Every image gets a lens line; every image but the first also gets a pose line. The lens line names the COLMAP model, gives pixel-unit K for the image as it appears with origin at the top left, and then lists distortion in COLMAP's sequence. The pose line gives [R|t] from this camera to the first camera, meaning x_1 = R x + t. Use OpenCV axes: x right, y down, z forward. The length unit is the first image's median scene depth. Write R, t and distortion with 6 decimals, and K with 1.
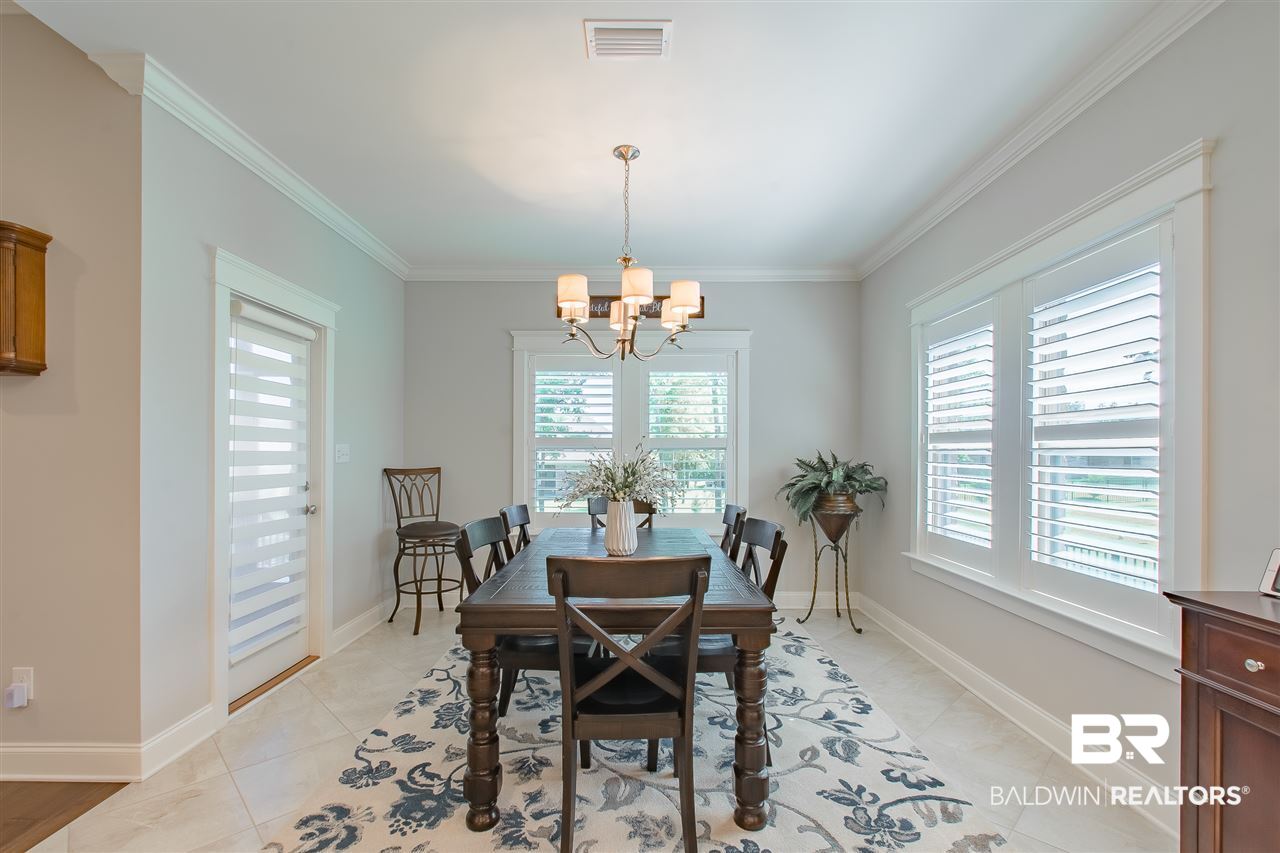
lens RADIAL K [[574.5, 0, 643.4], [0, 574.5, 452.7], [0, 0, 1]] dist [-0.001416, -0.000833]
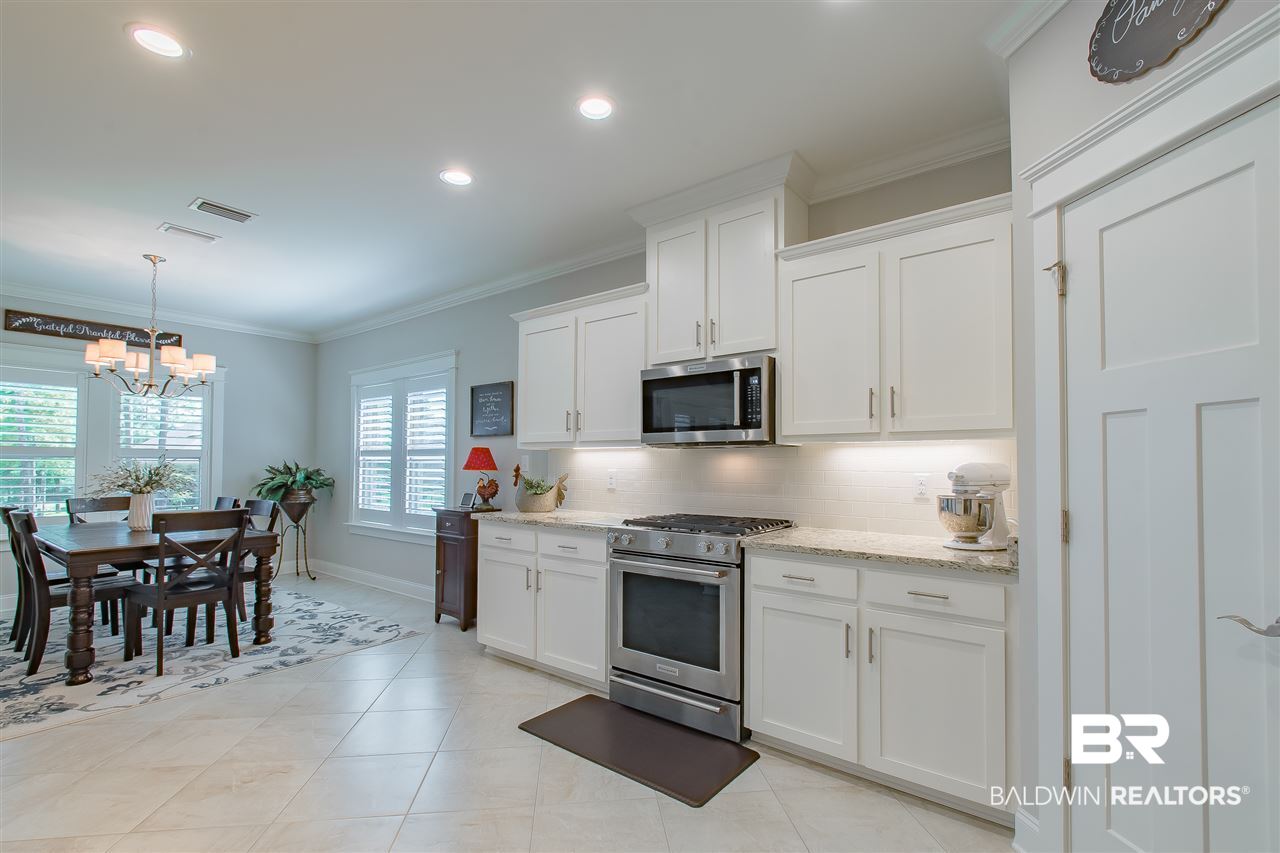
lens RADIAL K [[574.5, 0, 643.4], [0, 574.5, 452.7], [0, 0, 1]] dist [-0.001416, -0.000833]
pose [[0.624407, 0.016660, 0.780921, -0.322056], [-0.002554, 0.999811, -0.019287, 0.003741], [-0.781095, 0.010048, 0.624332, -0.750126]]
